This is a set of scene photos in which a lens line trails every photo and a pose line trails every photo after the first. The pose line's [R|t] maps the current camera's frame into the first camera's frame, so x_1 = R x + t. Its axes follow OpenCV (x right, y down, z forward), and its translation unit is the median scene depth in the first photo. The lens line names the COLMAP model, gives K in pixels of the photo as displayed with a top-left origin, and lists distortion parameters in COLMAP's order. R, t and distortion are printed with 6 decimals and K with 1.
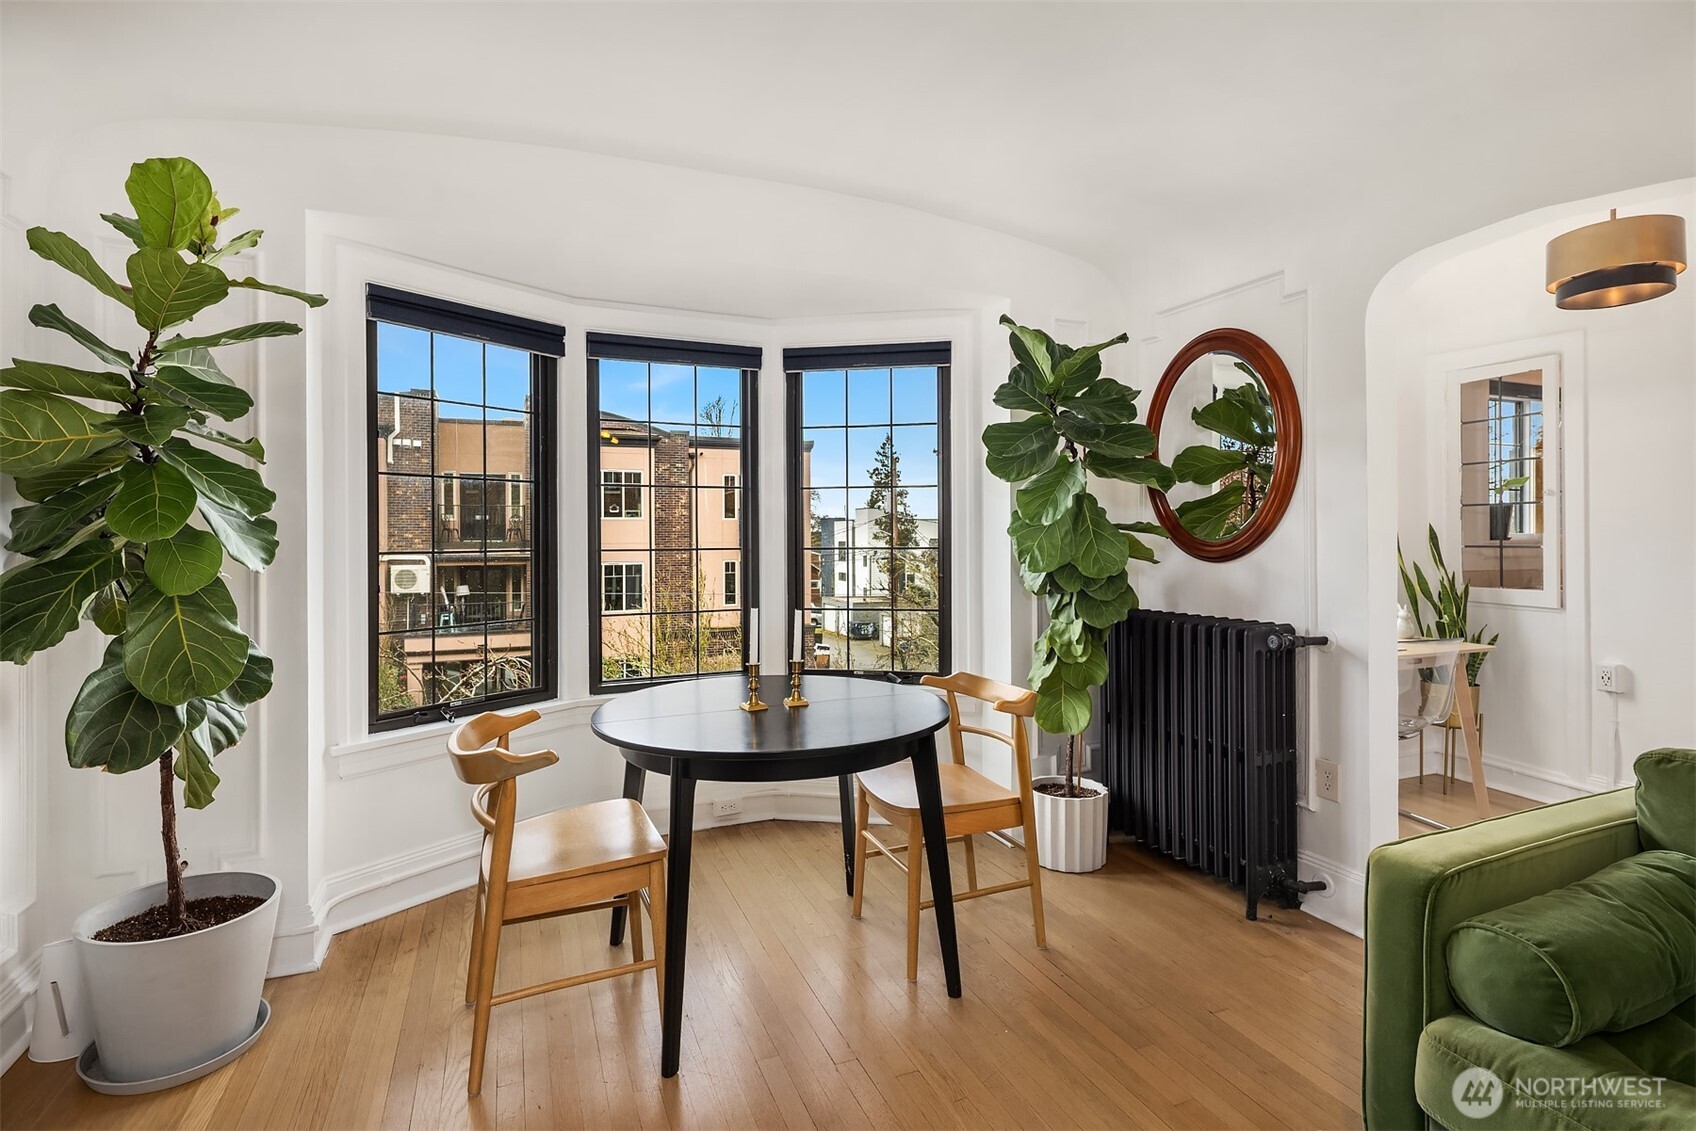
lens RADIAL K [[824.1, 0, 846.5], [0, 824.1, 541.0], [0, 0, 1]] dist [0.002106, -0.003685]
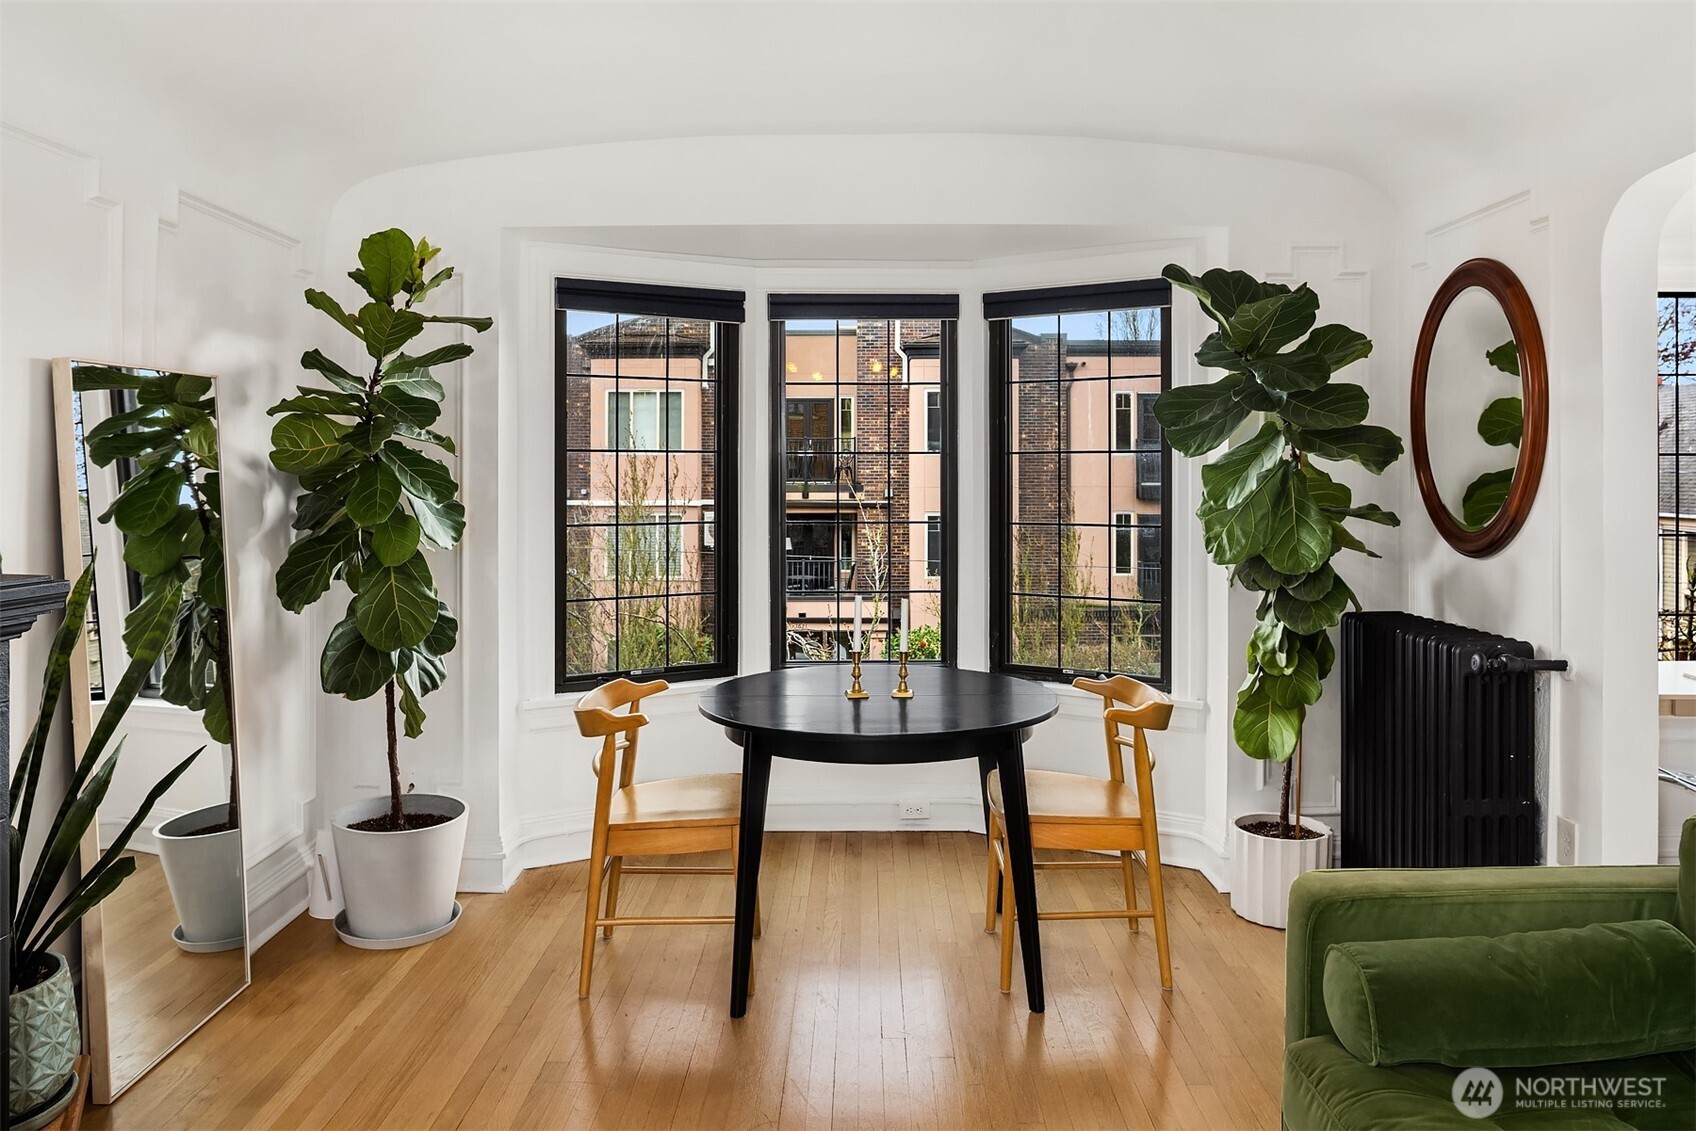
lens RADIAL K [[1179.1, 0, 853.2], [0, 1179.1, 478.5], [0, 0, 1]] dist [-0.049863, 0.012908]
pose [[0.921520, 0.006418, -0.388277, 0.429794], [-0.006451, 0.999978, 0.001217, -0.059760], [0.388277, 0.001383, 0.921542, -0.306448]]
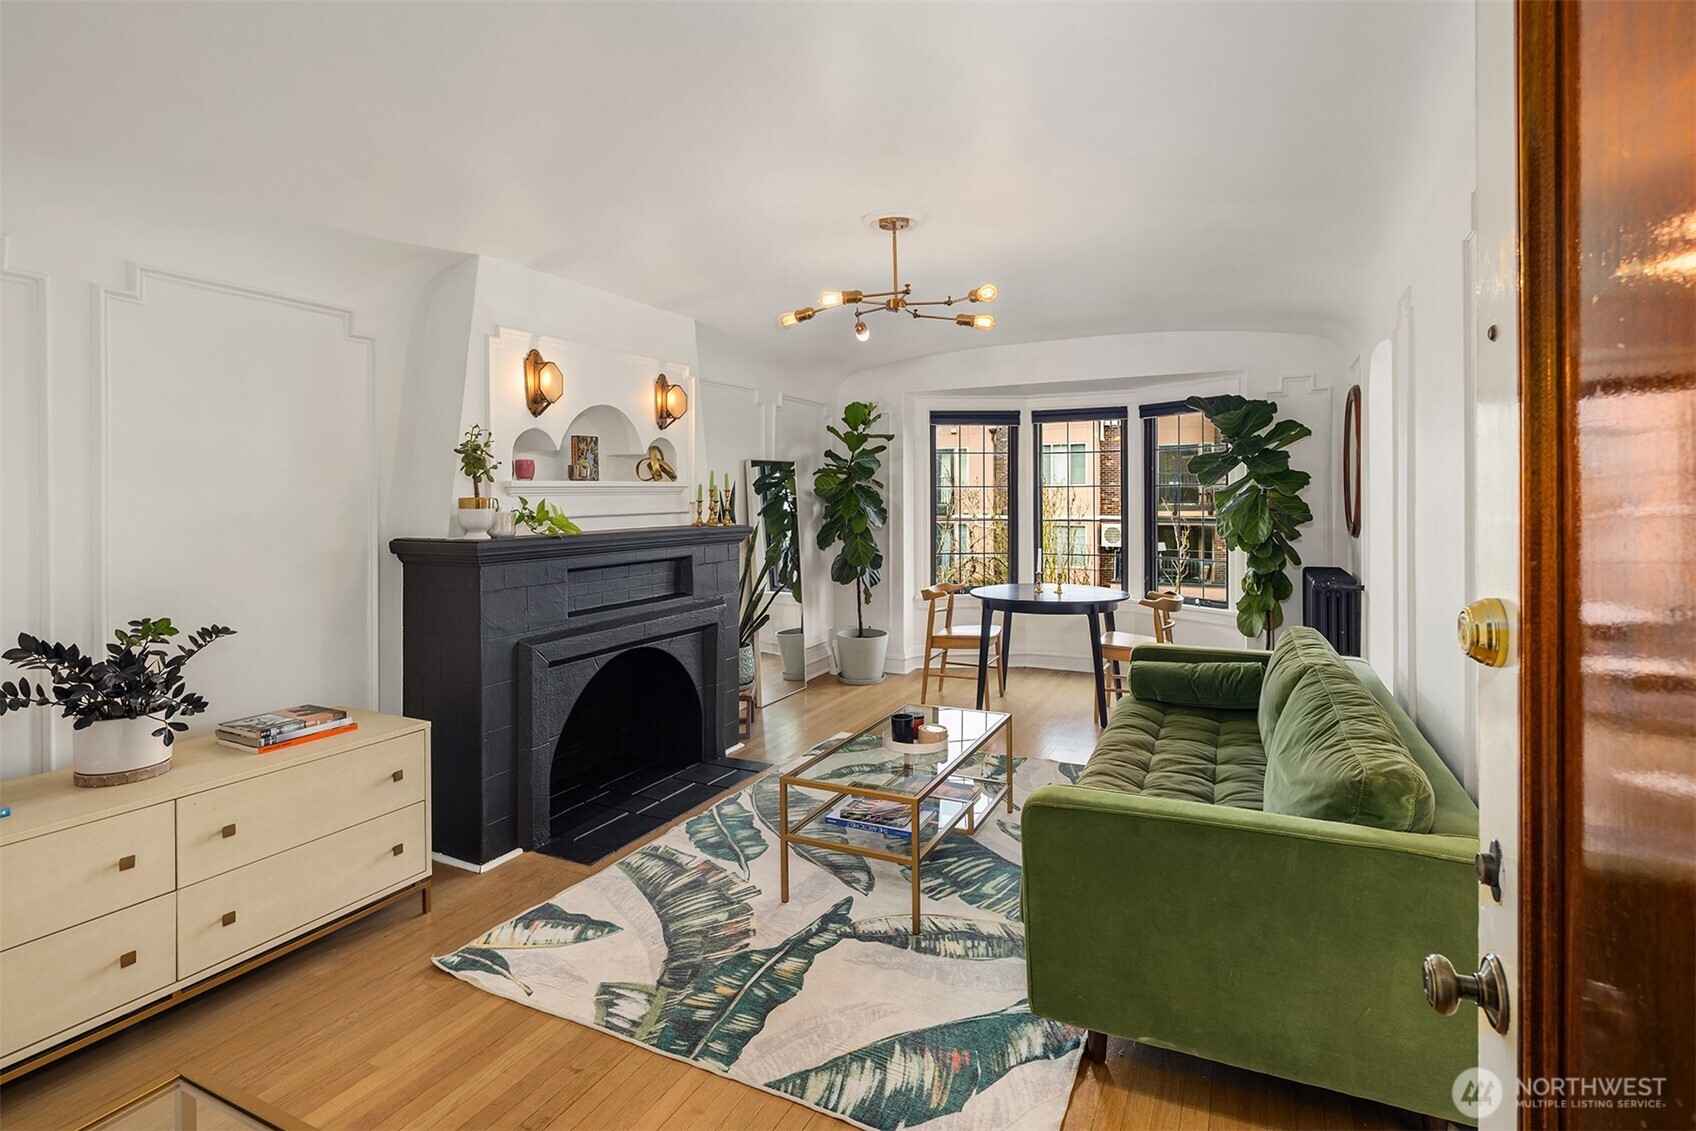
lens RADIAL K [[824.1, 0, 847.8], [0, 824.1, 509.2], [0, 0, 1]] dist [0.002106, -0.003685]
pose [[0.655210, 0.011113, -0.755365, 1.268817], [-0.003113, 0.999923, 0.012011, -0.053535], [0.755441, -0.005518, 0.655194, -0.908604]]
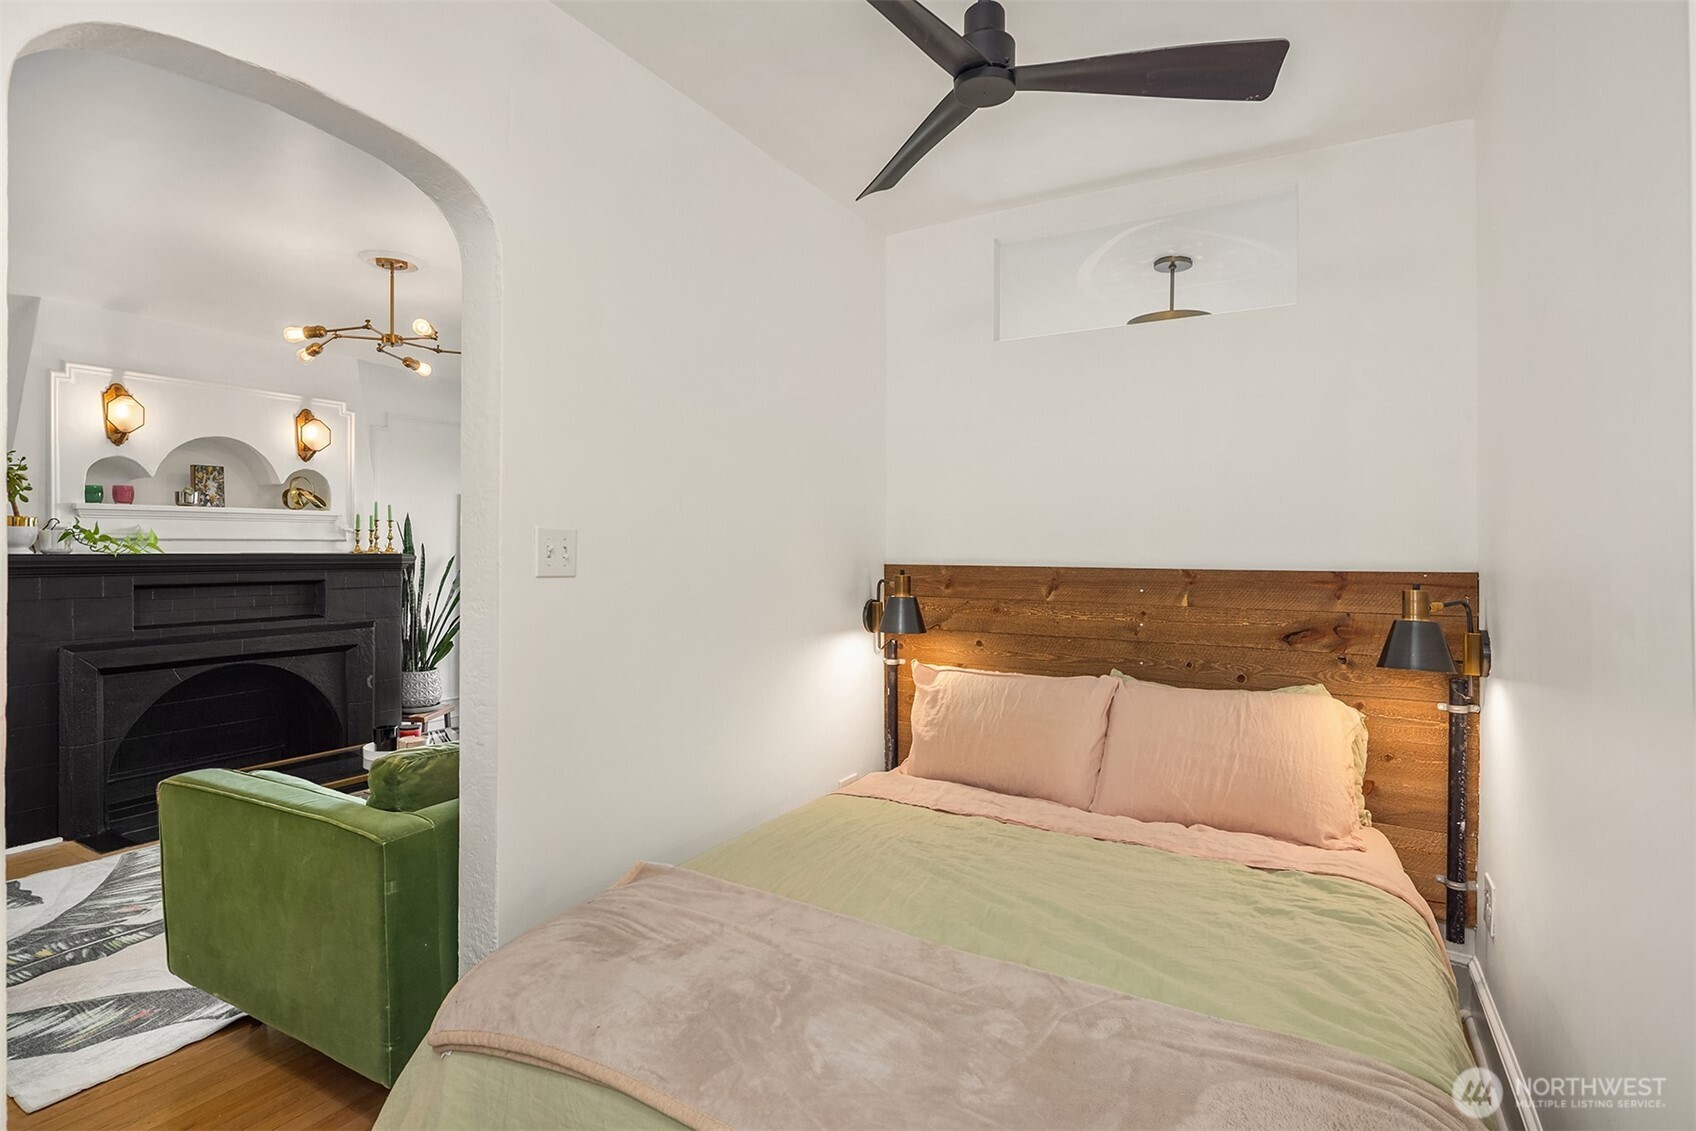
lens RADIAL K [[824.1, 0, 838.7], [0, 824.1, 562.7], [0, 0, 1]] dist [0.002106, -0.003685]
pose [[0.604058, 0.021804, -0.796642, 1.925920], [-0.016243, 0.999755, 0.015048, -0.017759], [0.796775, 0.003850, 0.604264, -0.201731]]
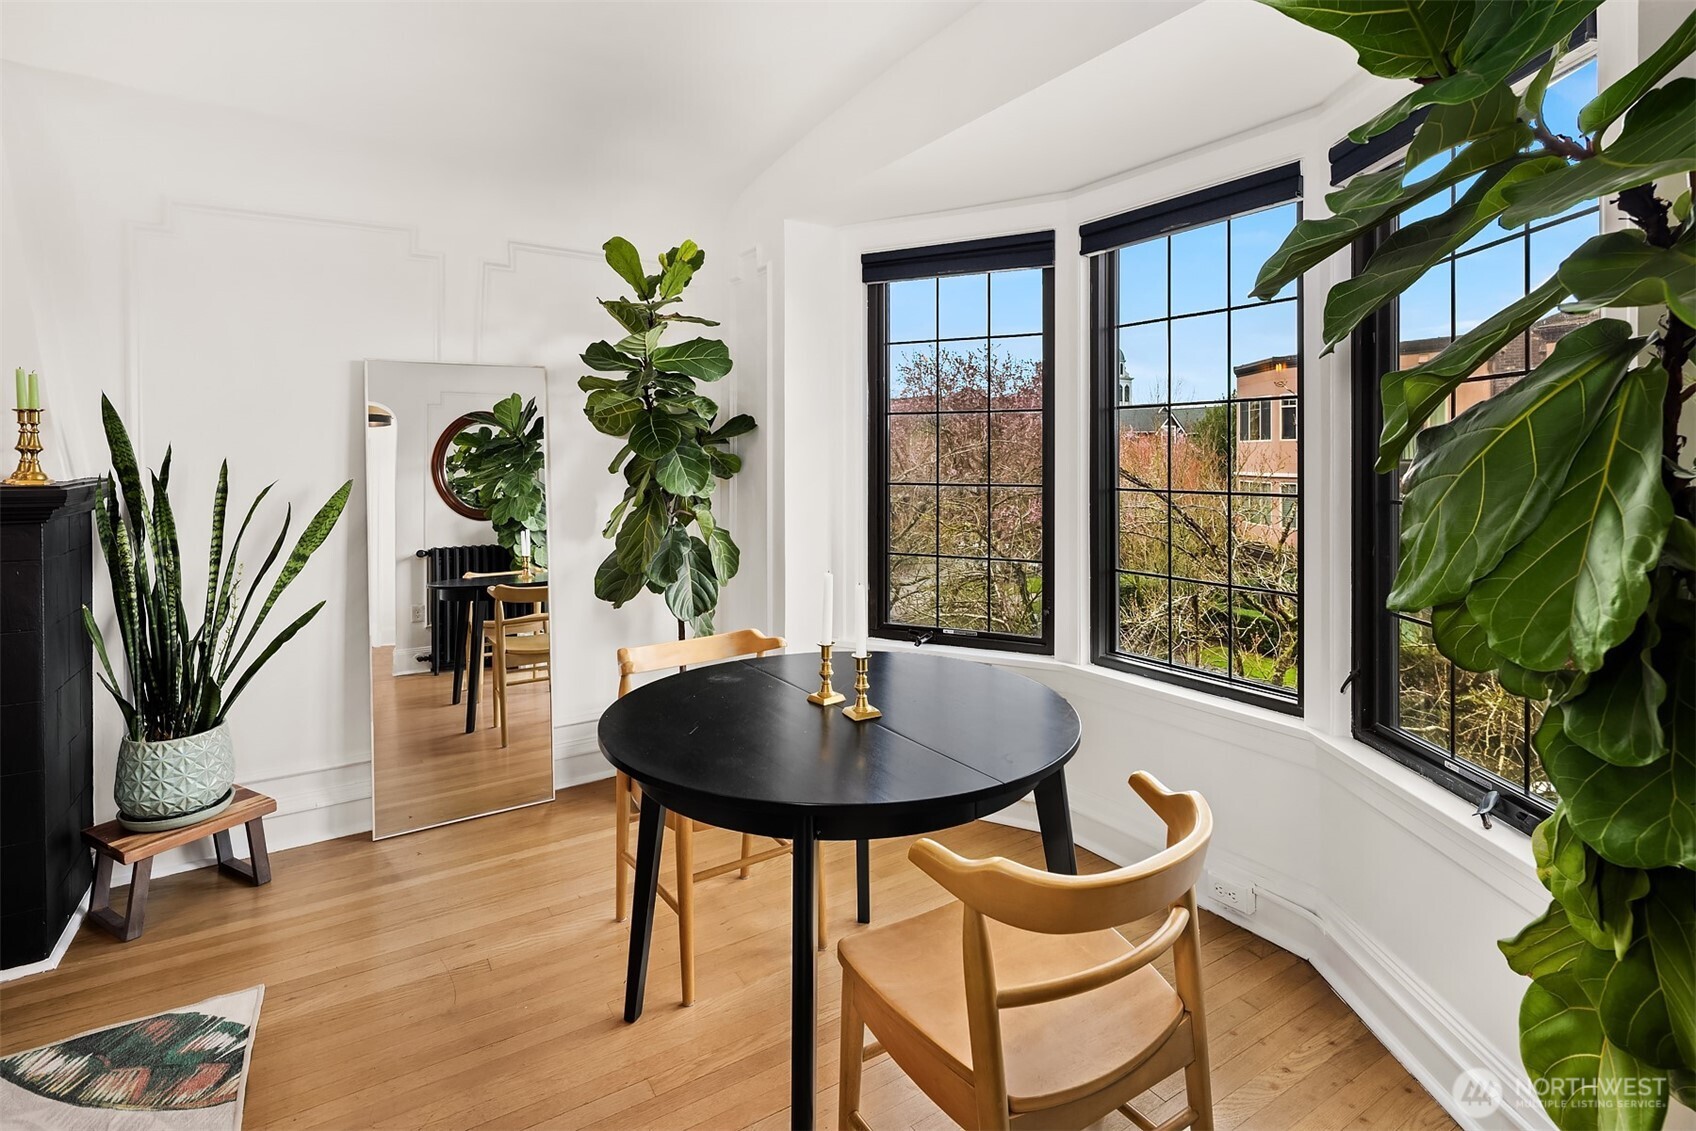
lens RADIAL K [[824.1, 0, 849.0], [0, 824.1, 454.8], [0, 0, 1]] dist [0.002106, -0.003685]
pose [[0.174422, 0.001774, -0.984669, 0.659853], [-0.007796, 0.999970, 0.000420, -0.030593], [0.984640, 0.007603, 0.174430, 0.876067]]
